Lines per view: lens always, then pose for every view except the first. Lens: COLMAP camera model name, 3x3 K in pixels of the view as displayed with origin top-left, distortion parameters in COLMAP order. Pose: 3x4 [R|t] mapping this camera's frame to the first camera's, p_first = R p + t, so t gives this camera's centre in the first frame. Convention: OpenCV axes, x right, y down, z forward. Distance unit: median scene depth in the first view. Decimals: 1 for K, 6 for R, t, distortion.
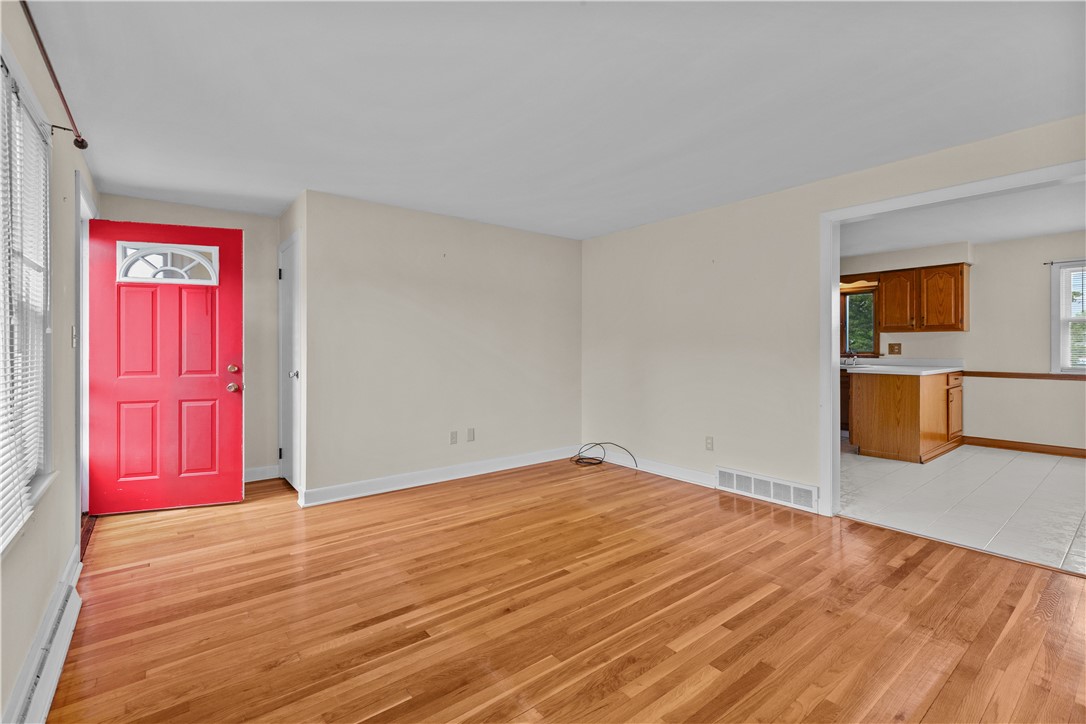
lens RADIAL K [[490.1, 0, 549.6], [0, 490.1, 347.0], [0, 0, 1]] dist [-0.000282, 0.000503]
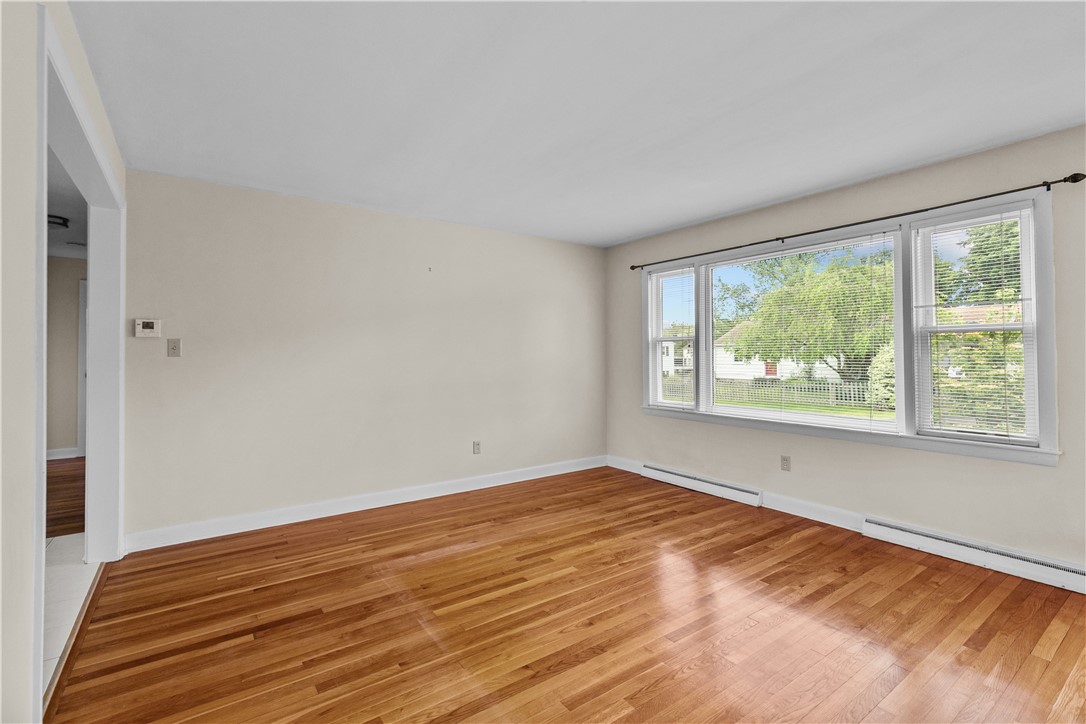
lens RADIAL K [[490.1, 0, 536.3], [0, 490.1, 351.7], [0, 0, 1]] dist [-0.000282, 0.000503]
pose [[-0.997563, 0.004624, 0.069612, 0.178146], [0.004258, 0.999976, -0.005395, -0.003169], [-0.069635, -0.005086, -0.997560, 1.658244]]
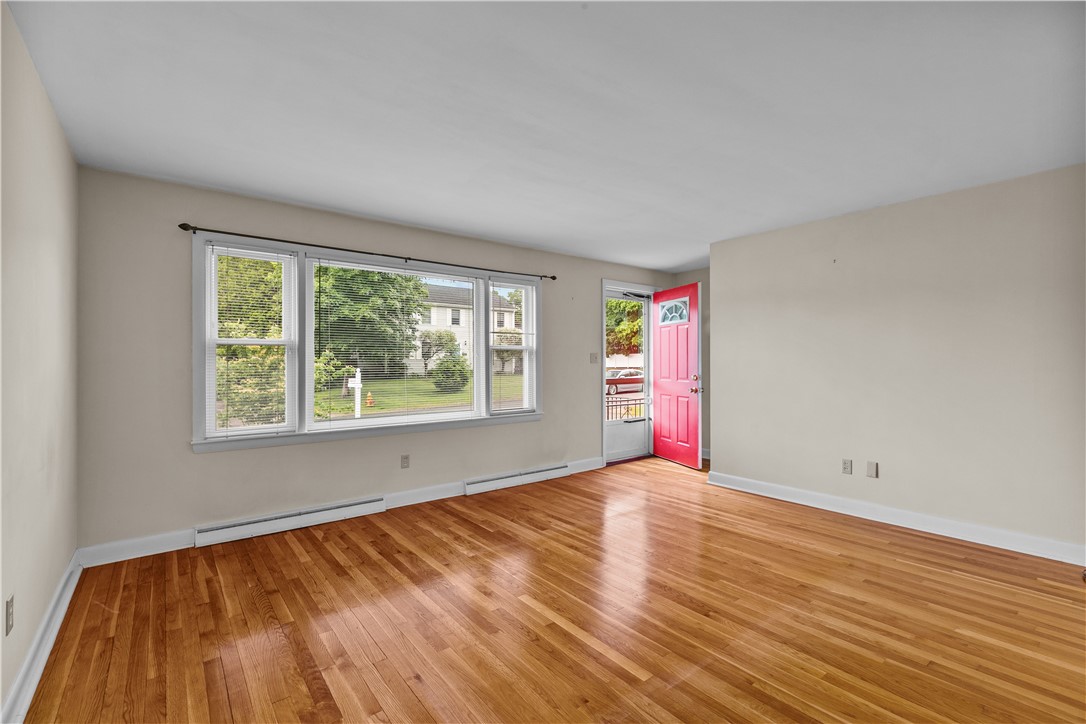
lens RADIAL K [[490.1, 0, 551.9], [0, 490.1, 362.9], [0, 0, 1]] dist [-0.000282, 0.000503]
pose [[-0.001730, 0.001951, -0.999997, 1.057642], [0.000345, 0.999998, 0.001950, -0.003744], [0.999998, -0.000342, -0.001730, 0.739090]]
